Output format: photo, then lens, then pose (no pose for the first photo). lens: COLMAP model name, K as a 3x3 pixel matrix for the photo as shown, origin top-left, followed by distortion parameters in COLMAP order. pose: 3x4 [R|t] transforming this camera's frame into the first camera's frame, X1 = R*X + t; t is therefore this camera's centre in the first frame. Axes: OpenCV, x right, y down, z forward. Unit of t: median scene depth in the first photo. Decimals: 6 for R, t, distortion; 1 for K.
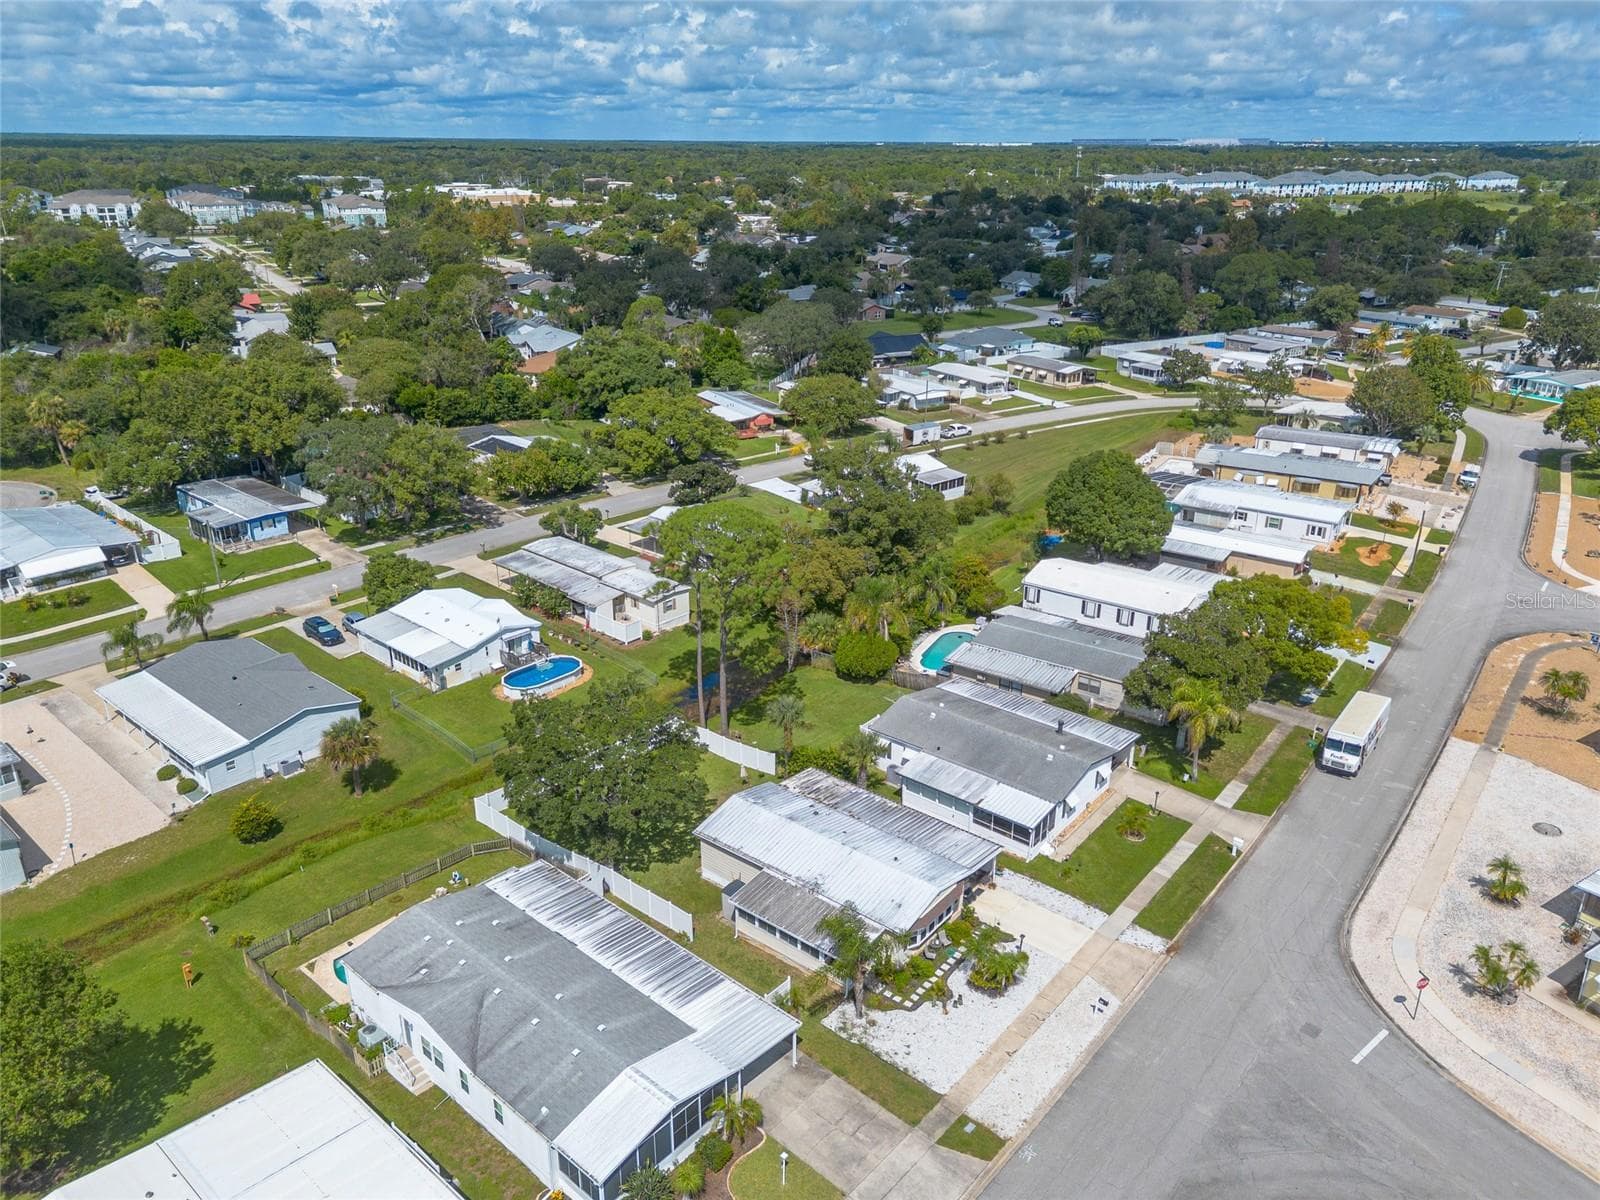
lens RADIAL K [[1128.5, 0, 795.9], [0, 1128.5, 604.4], [0, 0, 1]] dist [0.076737, -0.082160]
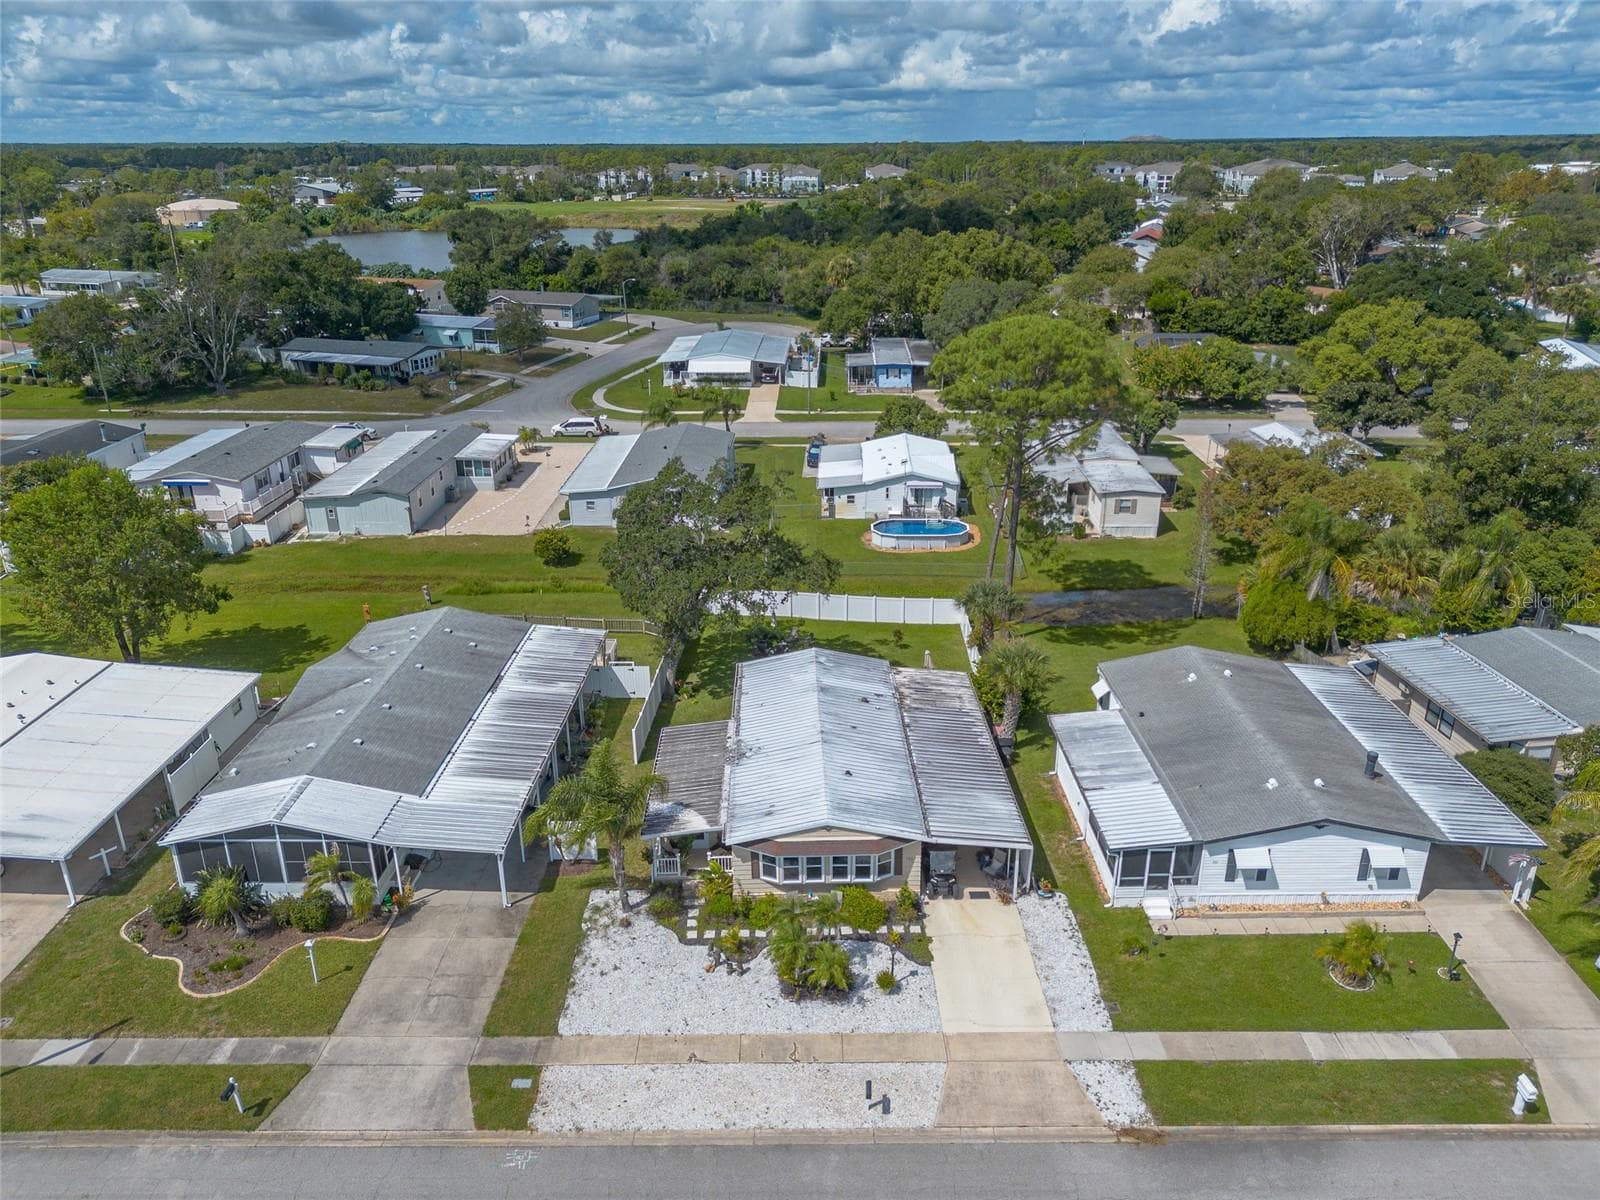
lens RADIAL K [[1128.5, 0, 795.9], [0, 1128.5, 604.4], [0, 0, 1]] dist [0.076737, -0.082160]
pose [[0.645143, 0.279518, -0.711098, 0.321990], [-0.278398, 0.952698, 0.121909, 0.033772], [0.711537, 0.119320, 0.692444, 0.308412]]
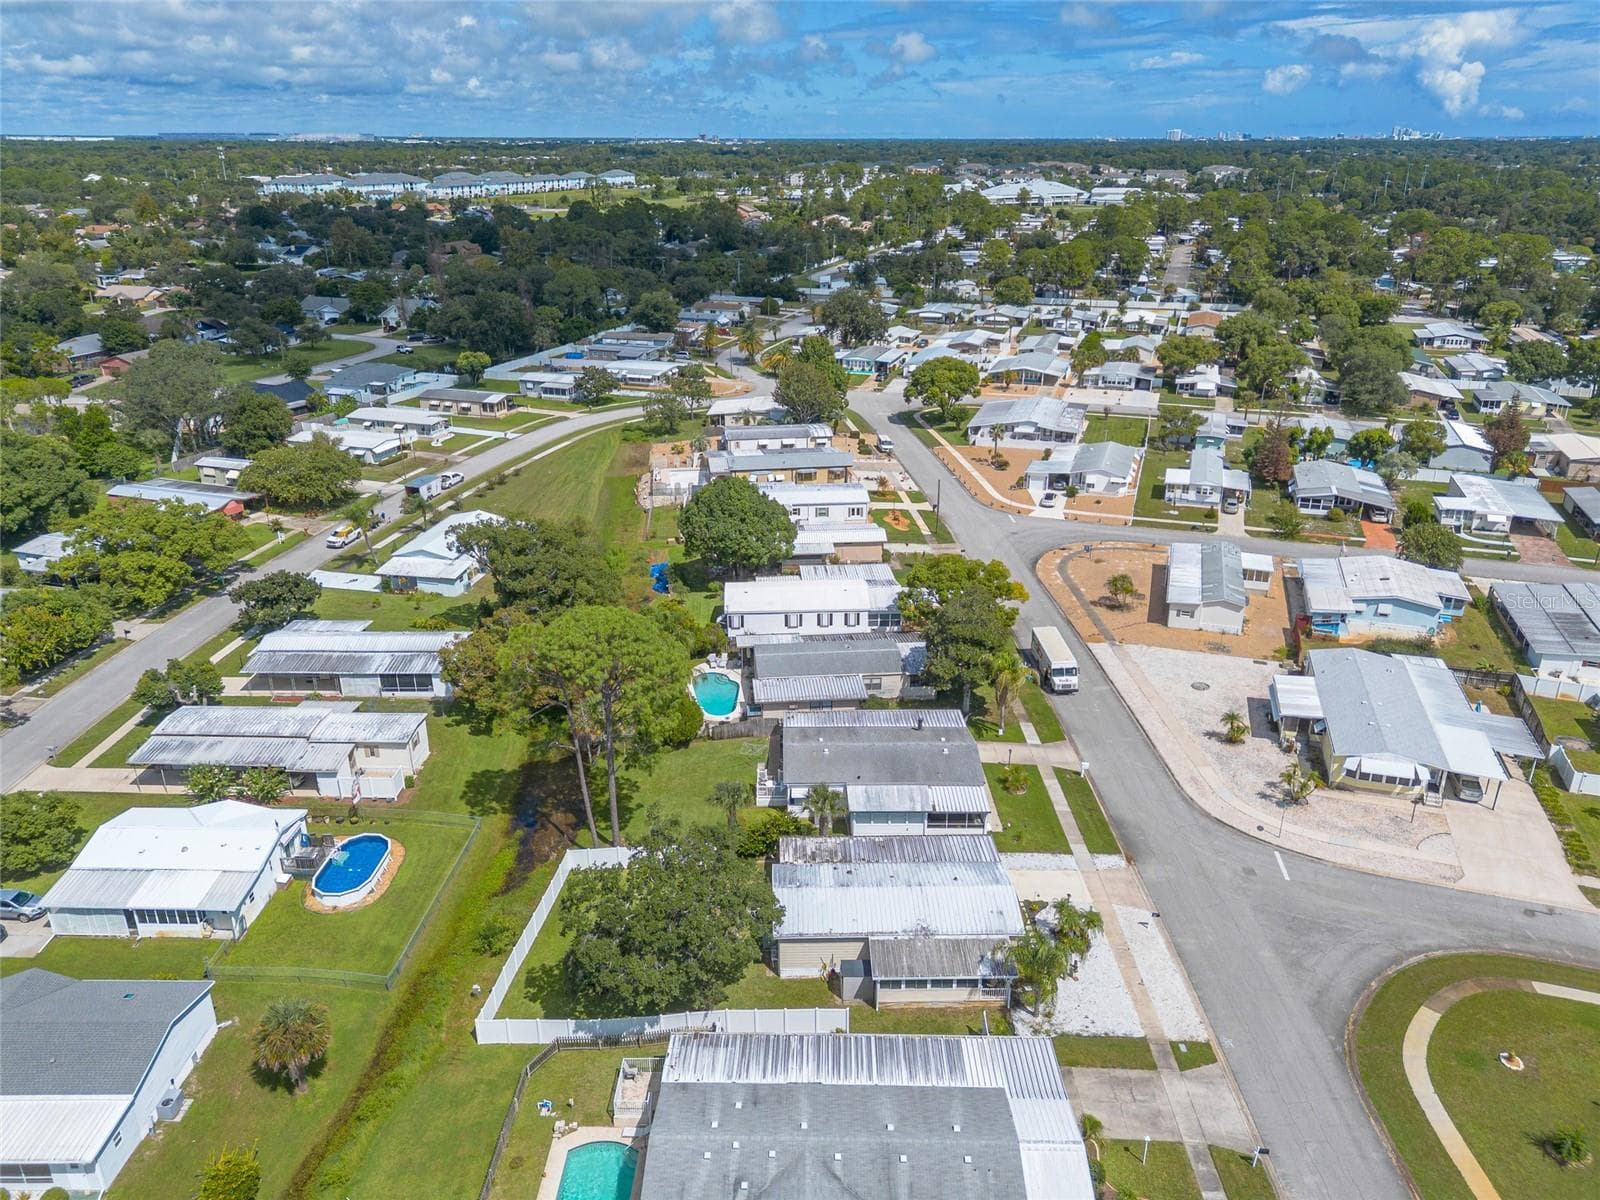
lens RADIAL K [[1134.1, 0, 798.2], [0, 1134.1, 598.6], [0, 0, 1]] dist [0.082086, -0.080262]
pose [[0.765412, -0.244766, 0.595175, -0.389278], [0.246005, 0.965890, 0.080853, -0.104628], [-0.594664, 0.084530, 0.799518, 0.106675]]
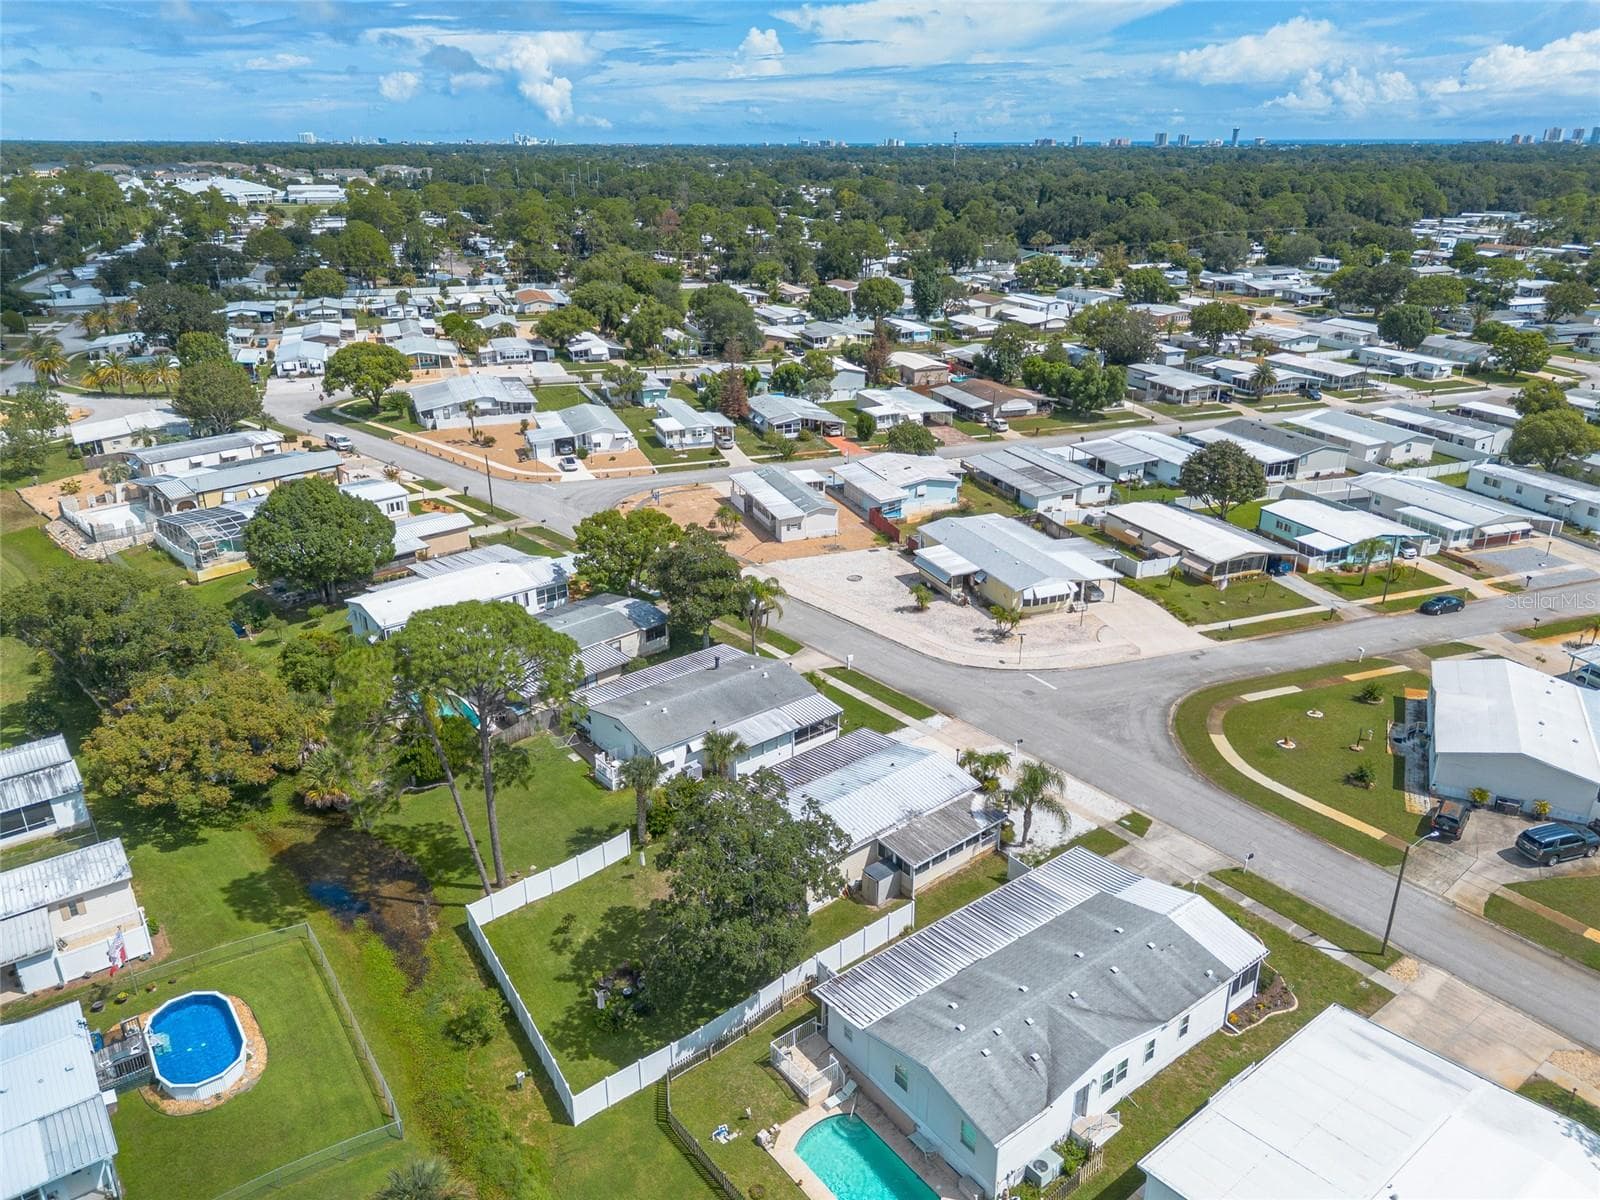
lens RADIAL K [[1128.5, 0, 795.9], [0, 1128.5, 604.4], [0, 0, 1]] dist [0.076737, -0.082160]
pose [[0.197001, -0.373971, 0.906276, -0.566085], [0.372227, 0.883706, 0.283745, -0.175943], [-0.906994, 0.281442, 0.313294, 0.421636]]
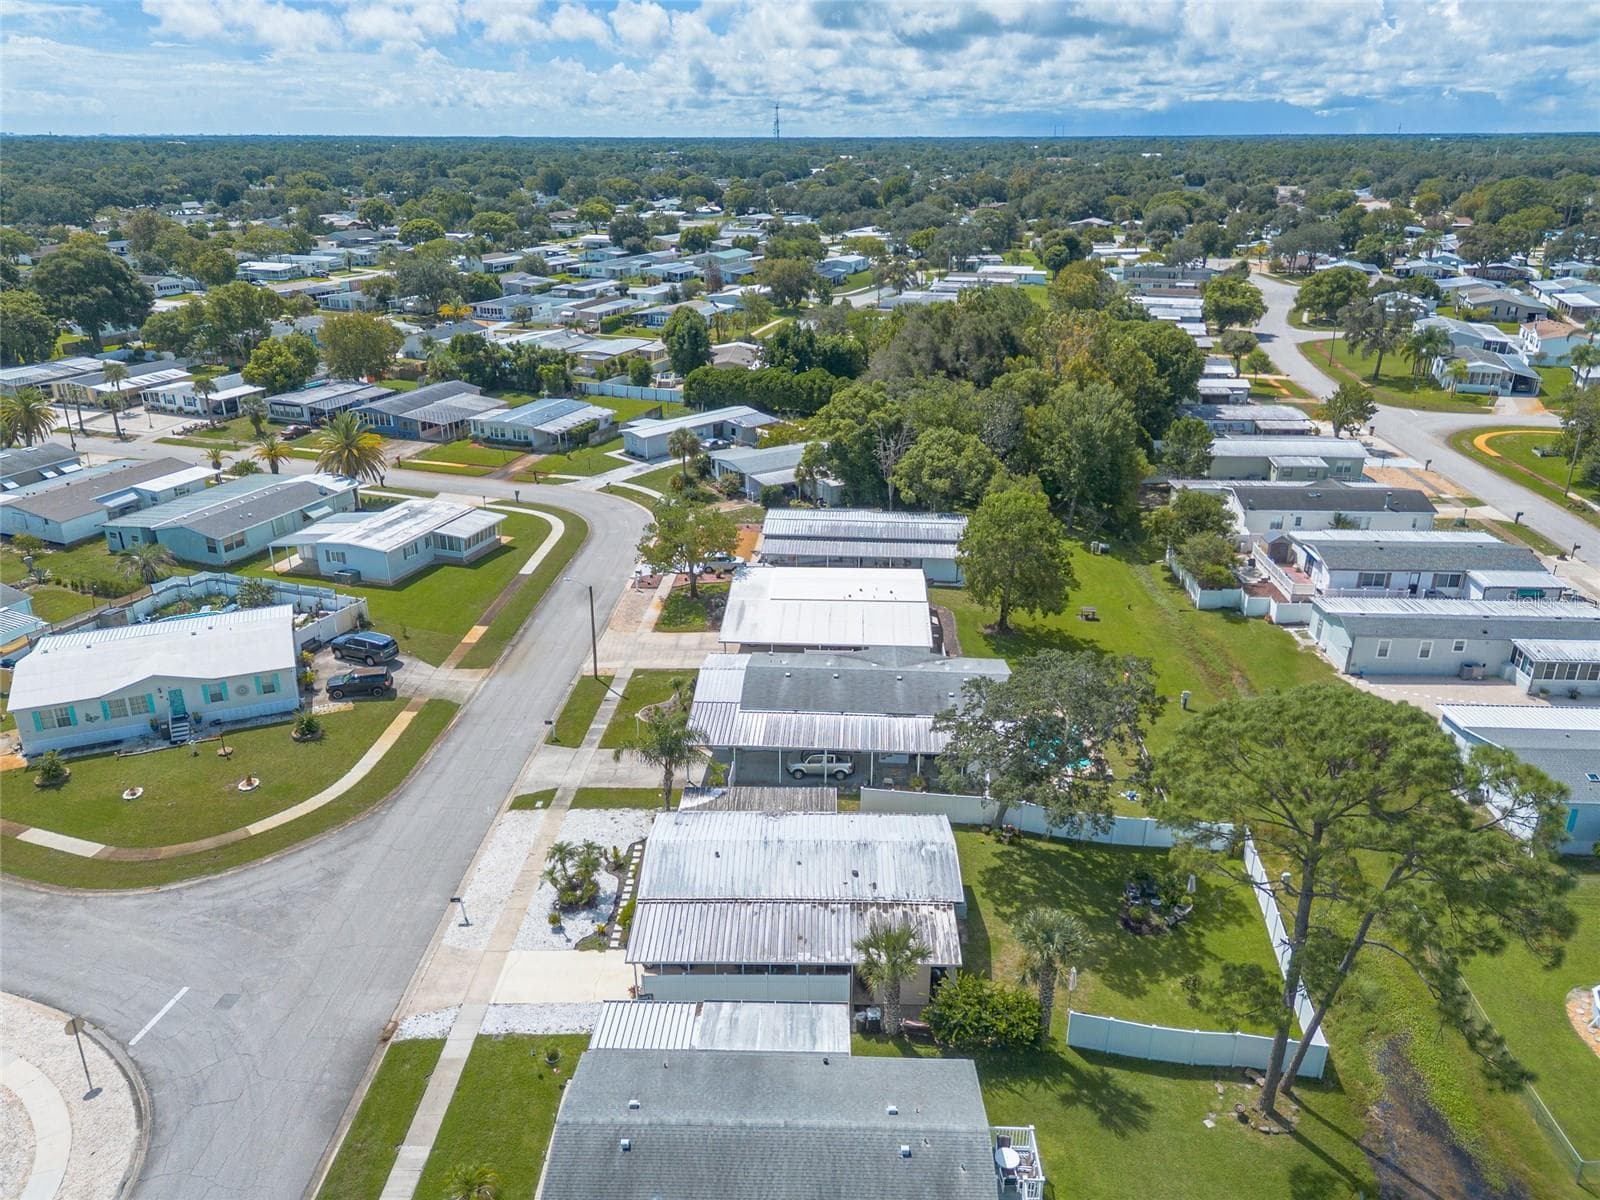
lens RADIAL K [[1145.4, 0, 800.0], [0, 1145.4, 600.0], [0, 0, 1]] dist [0.097726, -0.119241]
pose [[-0.785982, 0.226147, -0.575404, 0.303833], [-0.234163, 0.752468, 0.615596, -0.284615], [0.572189, 0.618586, -0.538471, 0.853326]]
